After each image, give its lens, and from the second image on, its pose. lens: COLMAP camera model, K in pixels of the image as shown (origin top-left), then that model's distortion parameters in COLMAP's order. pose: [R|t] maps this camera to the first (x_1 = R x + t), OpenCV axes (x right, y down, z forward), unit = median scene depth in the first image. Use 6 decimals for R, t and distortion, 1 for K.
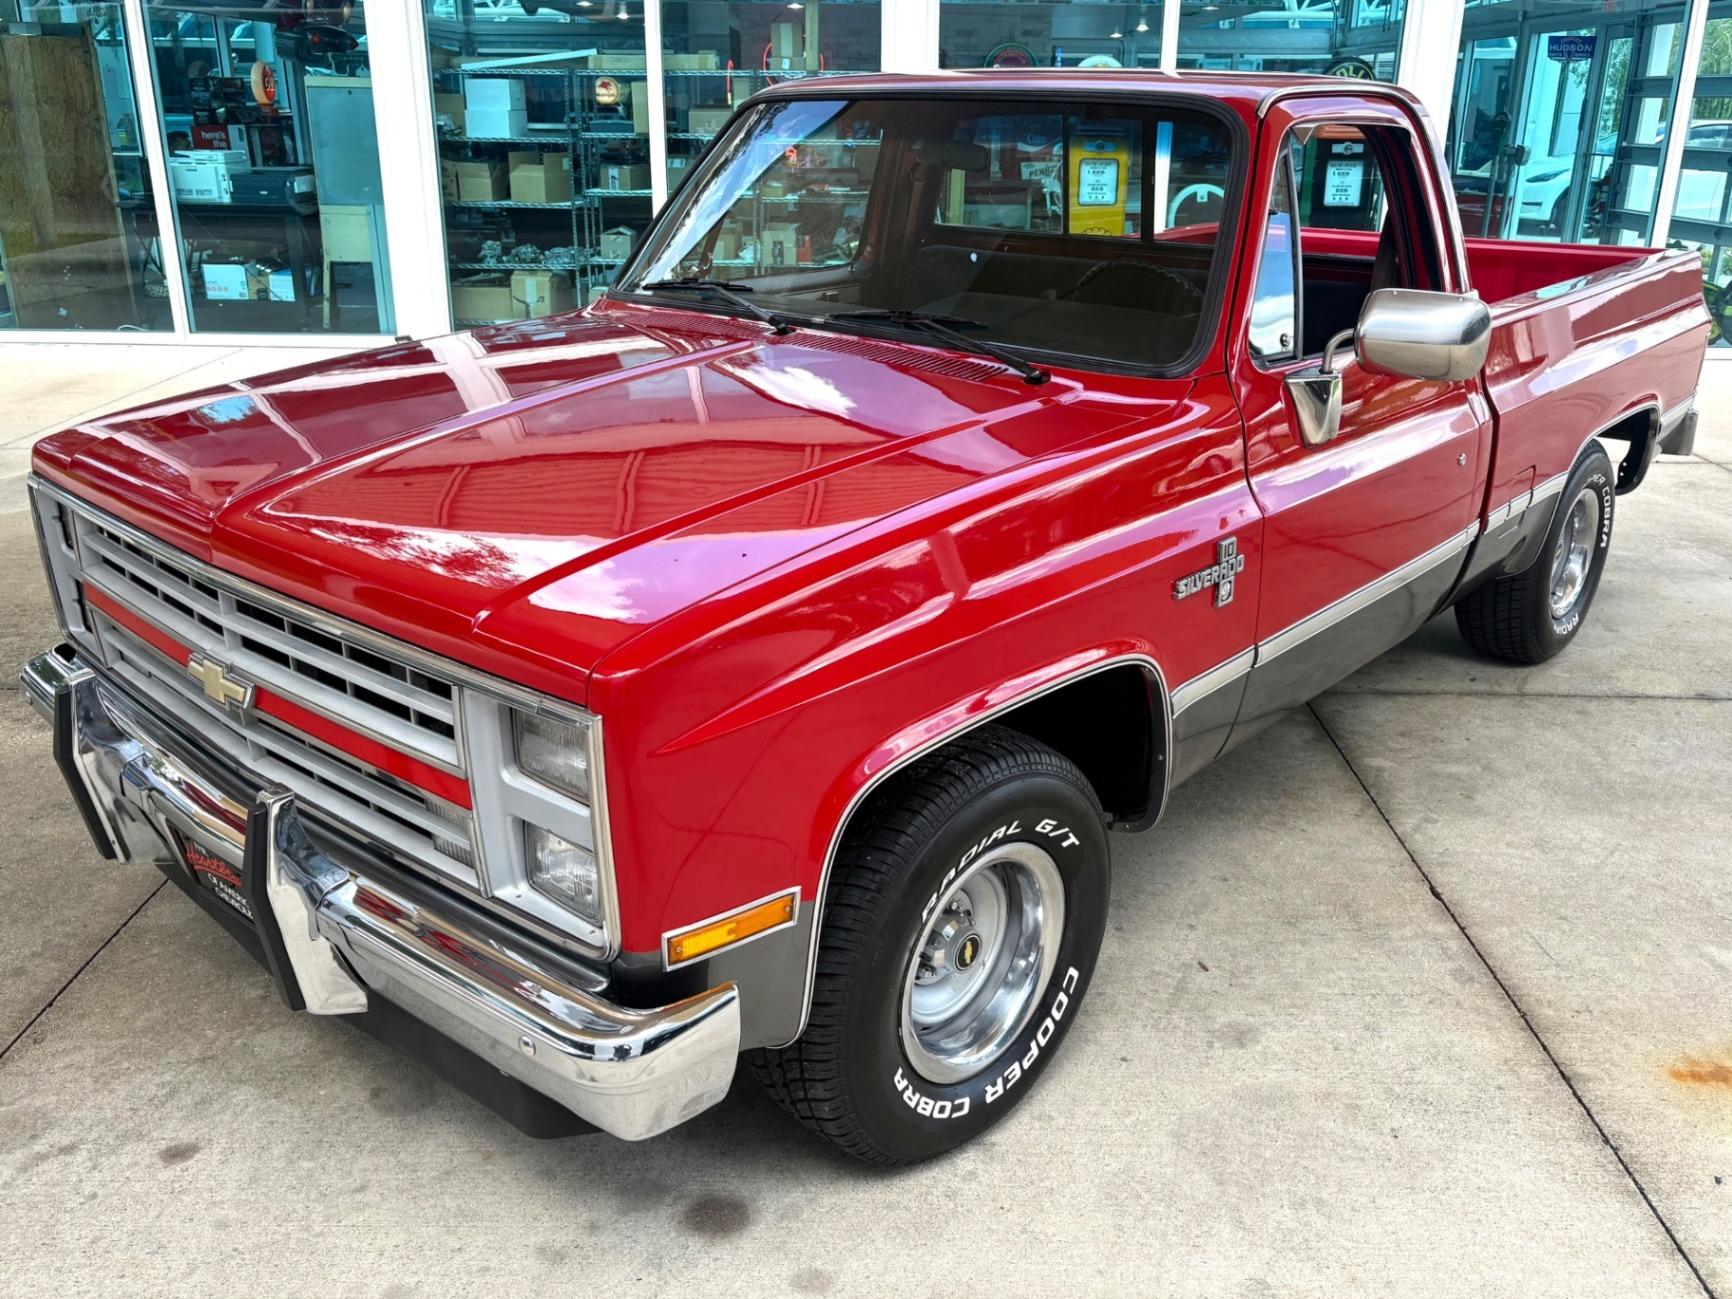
lens RADIAL K [[1442.7, 0, 894.5], [0, 1442.7, 582.9], [0, 0, 1]] dist [0.040689, -0.037367]
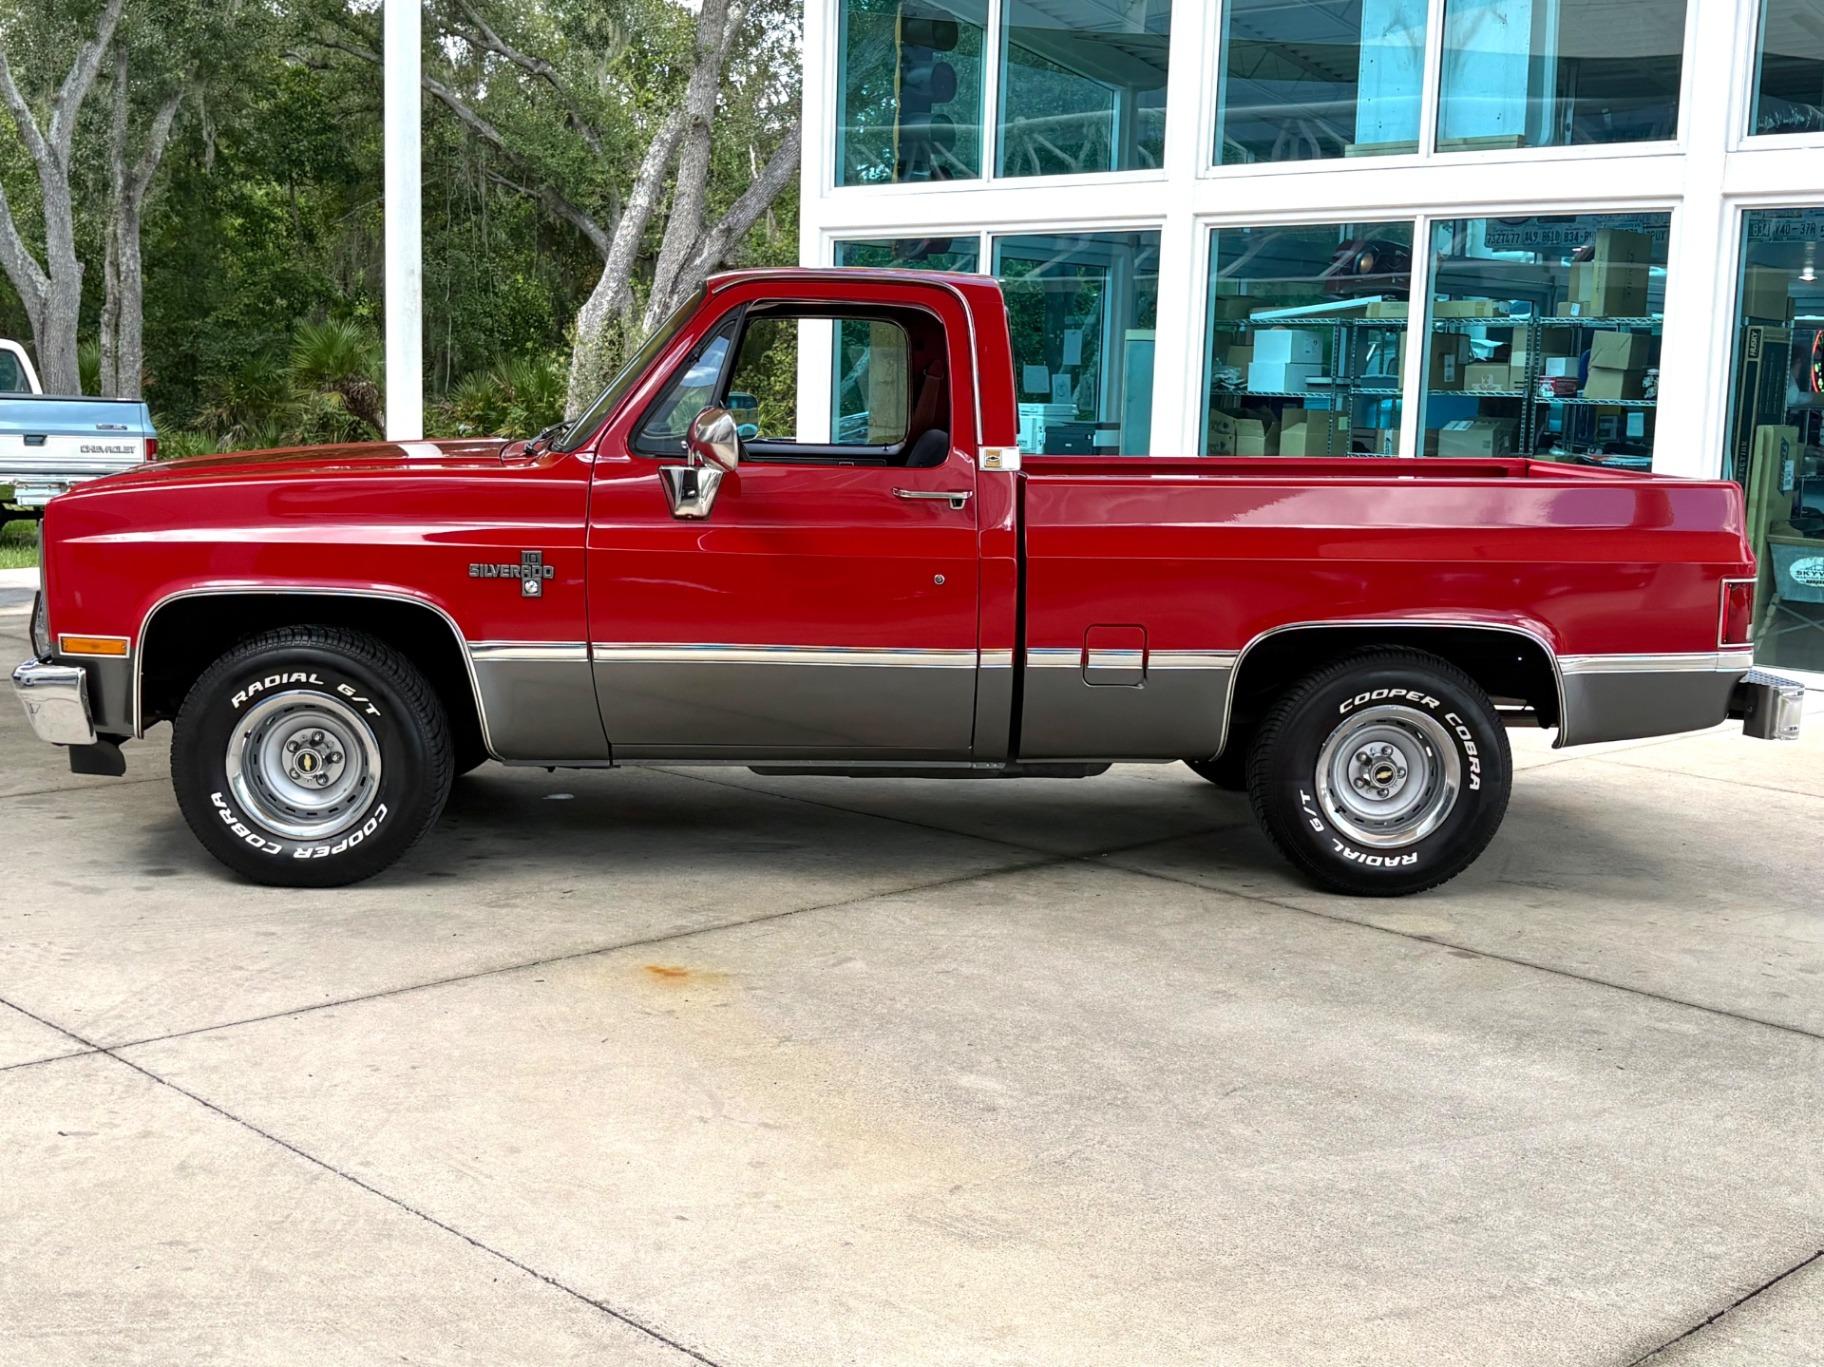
lens RADIAL K [[2273.2, 0, 945.5], [0, 2273.2, 672.9], [0, 0, 1]] dist [0.230970, -0.851594]
pose [[0.716975, 0.102444, -0.689531, 1.959147], [-0.243419, 0.963671, -0.109934, 0.222706], [0.653219, 0.246665, 0.715864, -0.351455]]
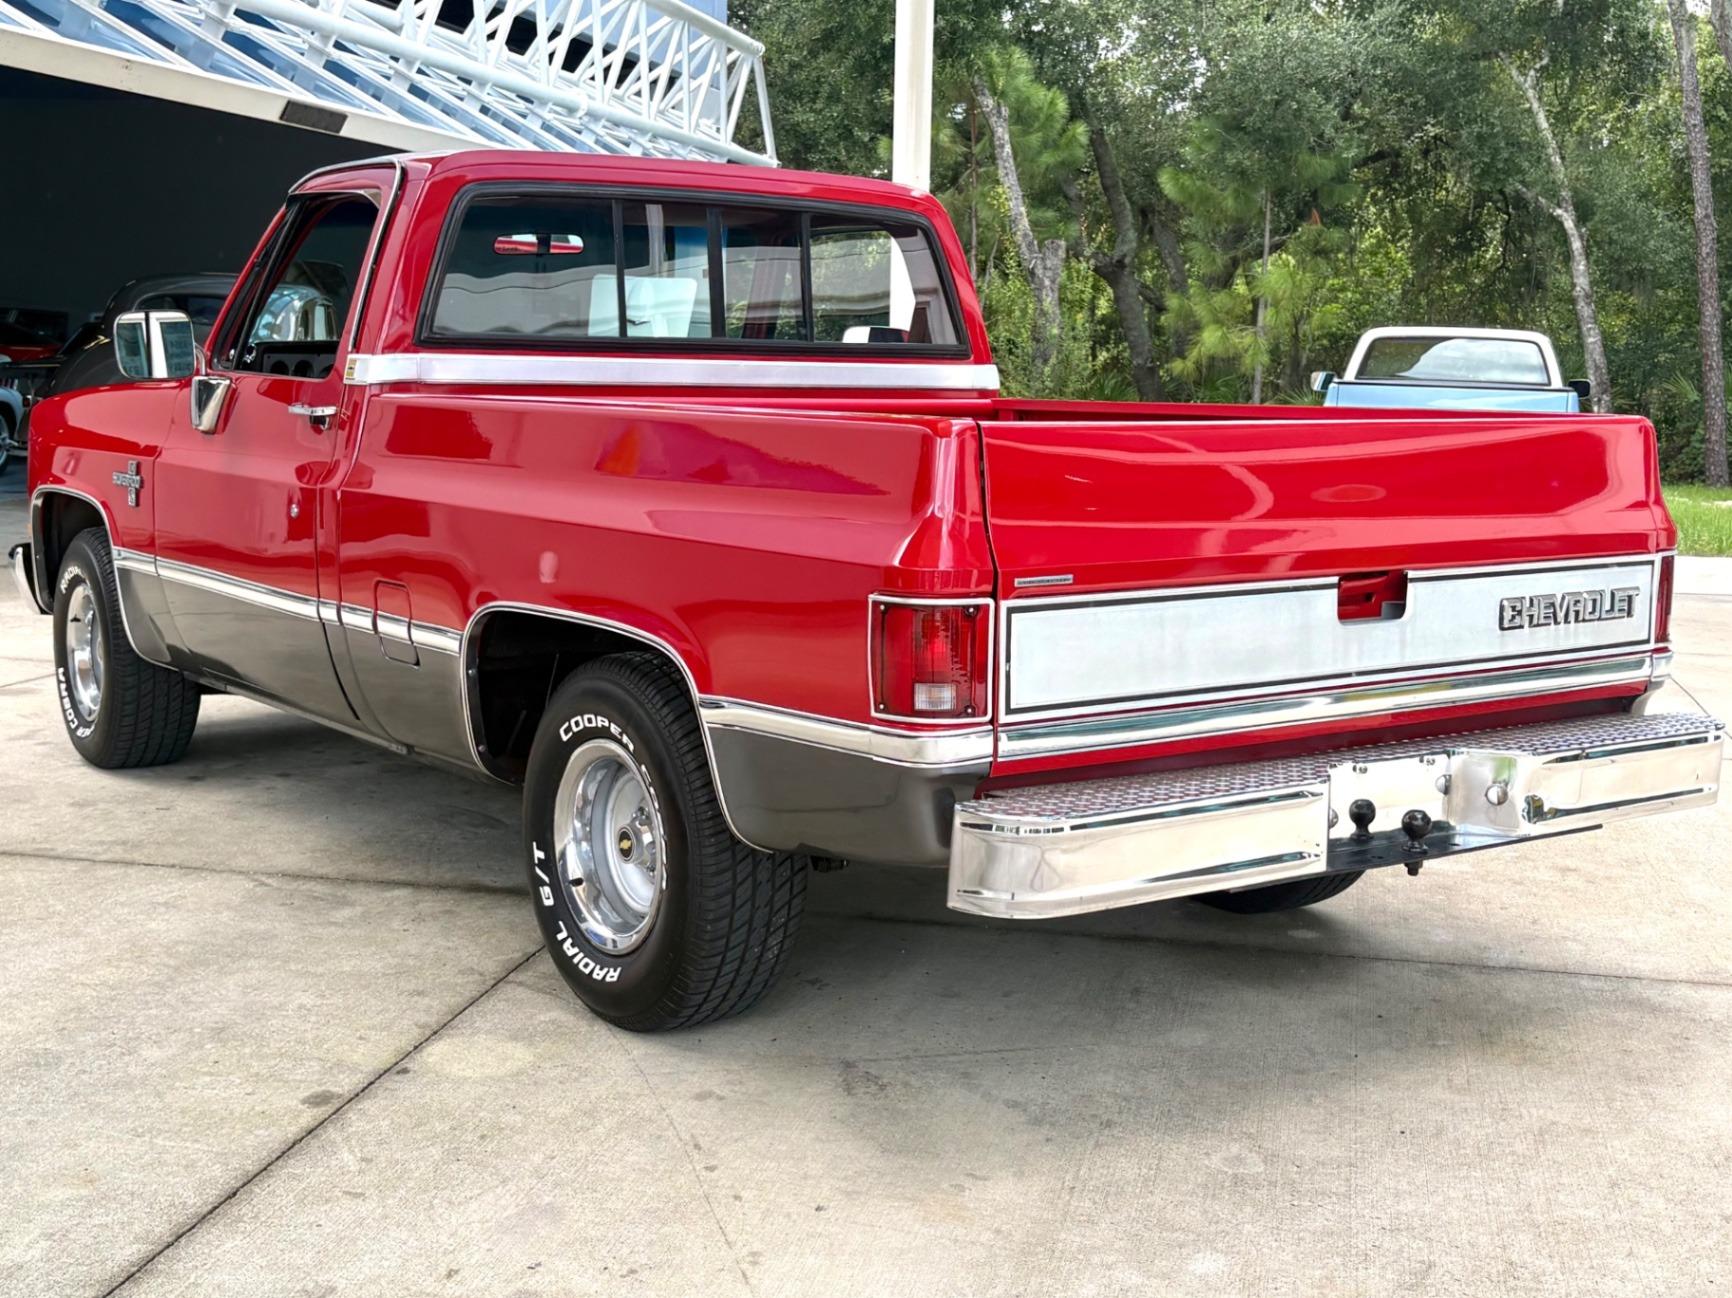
lens RADIAL K [[2158.6, 0, 897.8], [0, 2158.6, 639.0], [0, 0, 1]] dist [0.230970, -0.851594]
pose [[-0.195429, 0.119575, -0.973401, 2.074390], [-0.336182, 0.924235, 0.181030, -0.482849], [0.921298, 0.362618, -0.140423, 1.894894]]
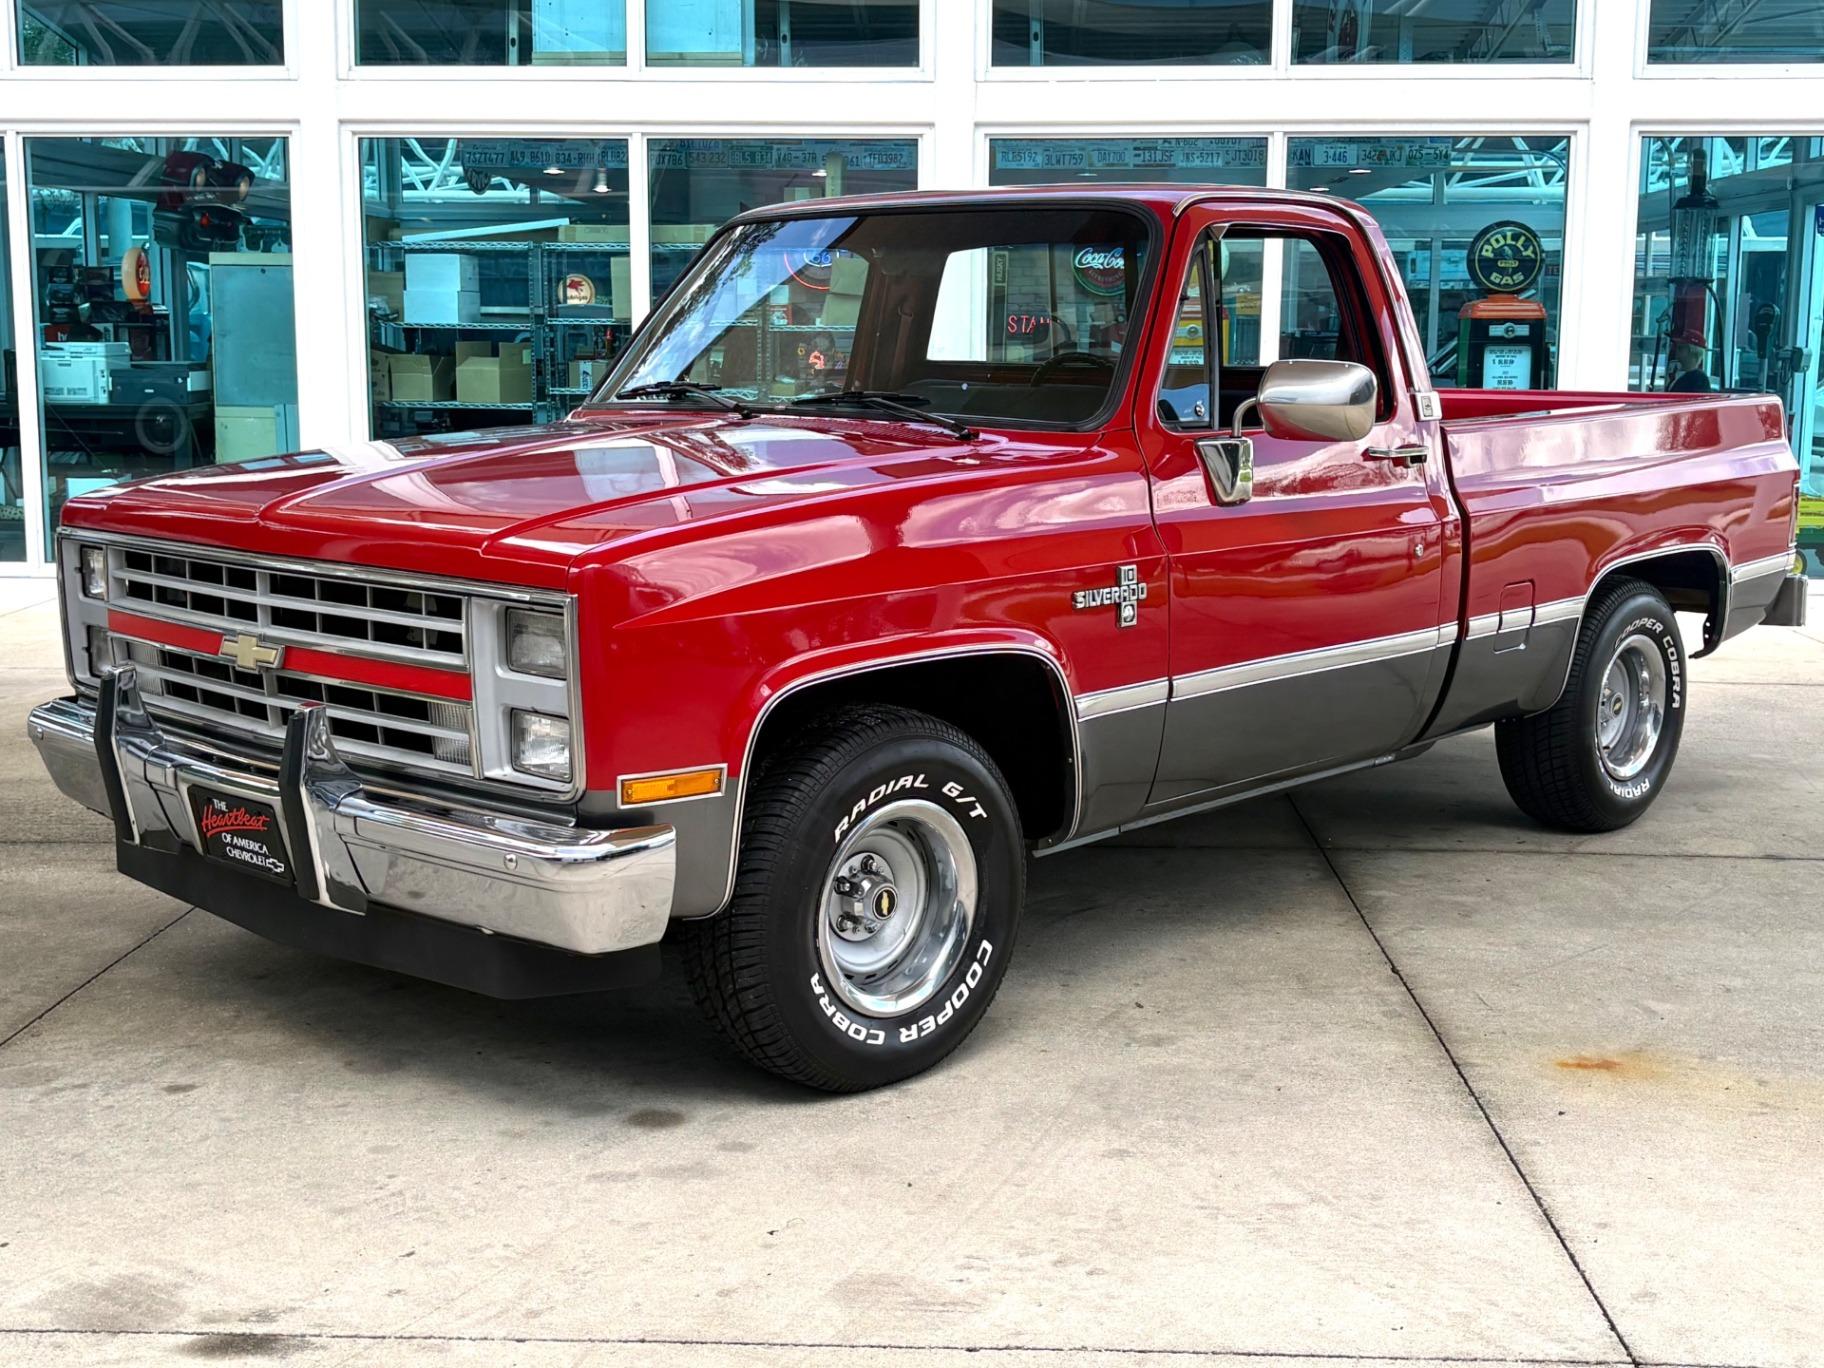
lens RADIAL K [[2217.7, 0, 913.6], [0, 2217.7, 646.4], [0, 0, 1]] dist [0.236222, -0.913259]
pose [[0.999324, 0.000466, -0.036756, 0.114012], [-0.007009, 0.983991, -0.178081, 0.305026], [0.036085, 0.178218, 0.983329, -0.623509]]
